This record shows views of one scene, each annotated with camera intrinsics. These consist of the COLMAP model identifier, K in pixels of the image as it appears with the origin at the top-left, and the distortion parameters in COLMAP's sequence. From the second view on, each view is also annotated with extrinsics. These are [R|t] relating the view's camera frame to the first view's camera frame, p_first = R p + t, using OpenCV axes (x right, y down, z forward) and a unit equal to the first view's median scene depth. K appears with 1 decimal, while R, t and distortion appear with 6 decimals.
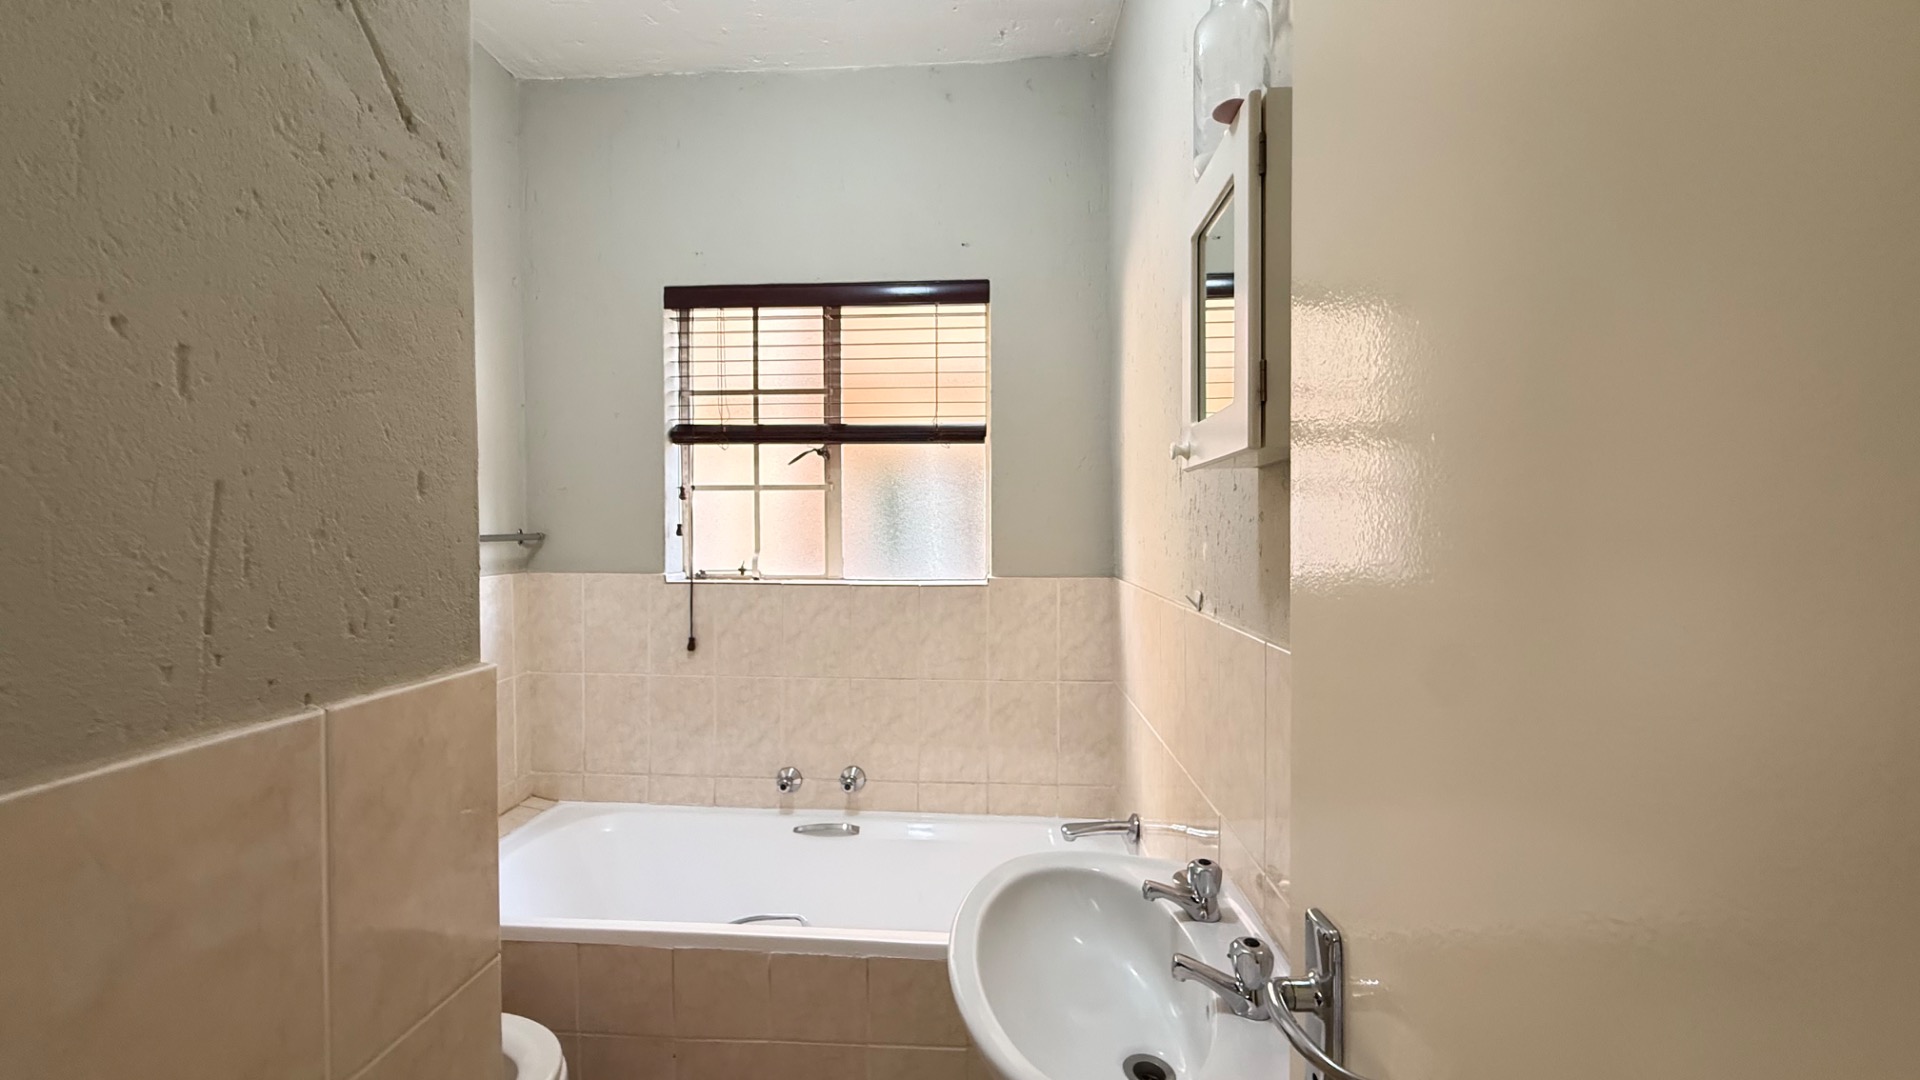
lens RADIAL K [[763.8, 0, 955.5], [0, 763.8, 532.8], [0, 0, 1]] dist [0.000745, 0.000578]
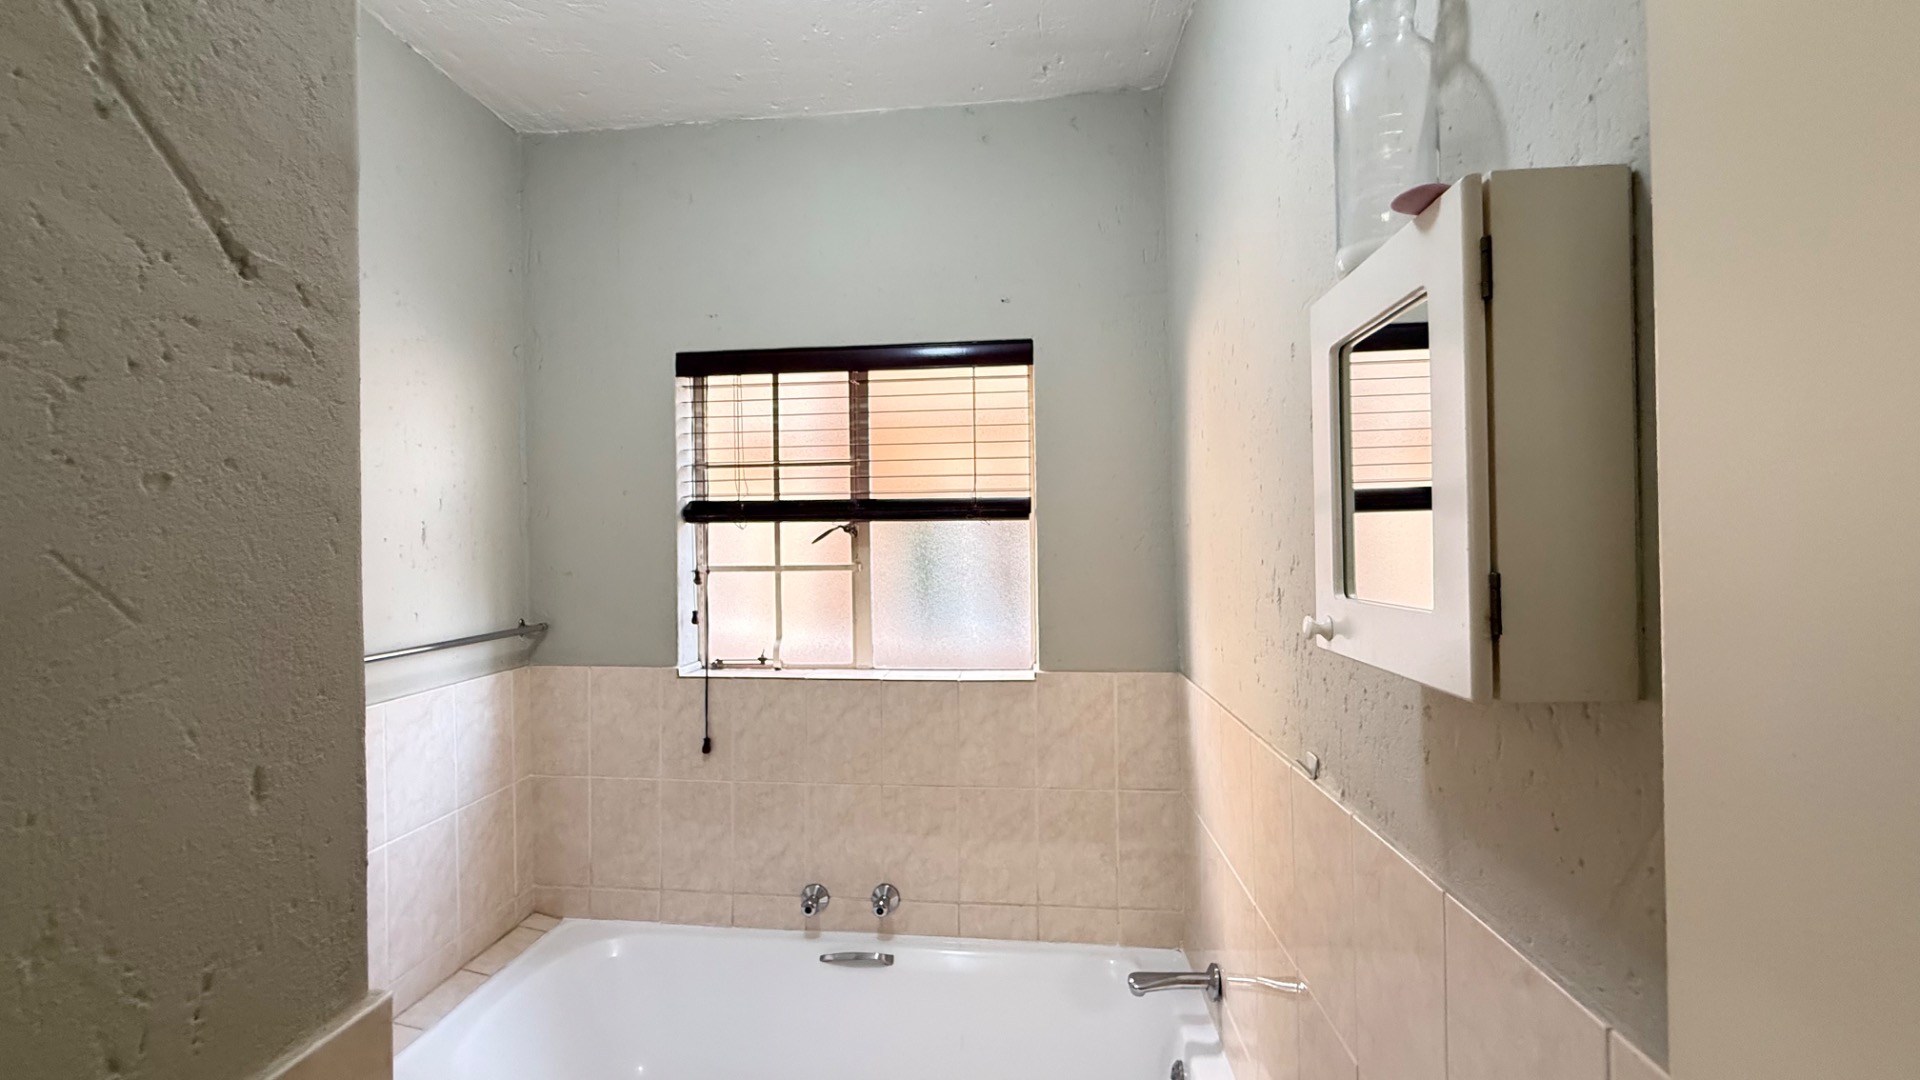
lens RADIAL K [[763.8, 0, 954.5], [0, 763.8, 533.1], [0, 0, 1]] dist [0.000745, 0.000578]
pose [[0.999165, -0.011184, -0.039294, -0.014528], [0.010320, 0.999702, -0.022119, -0.083953], [0.039530, 0.021695, 0.998983, 0.104519]]
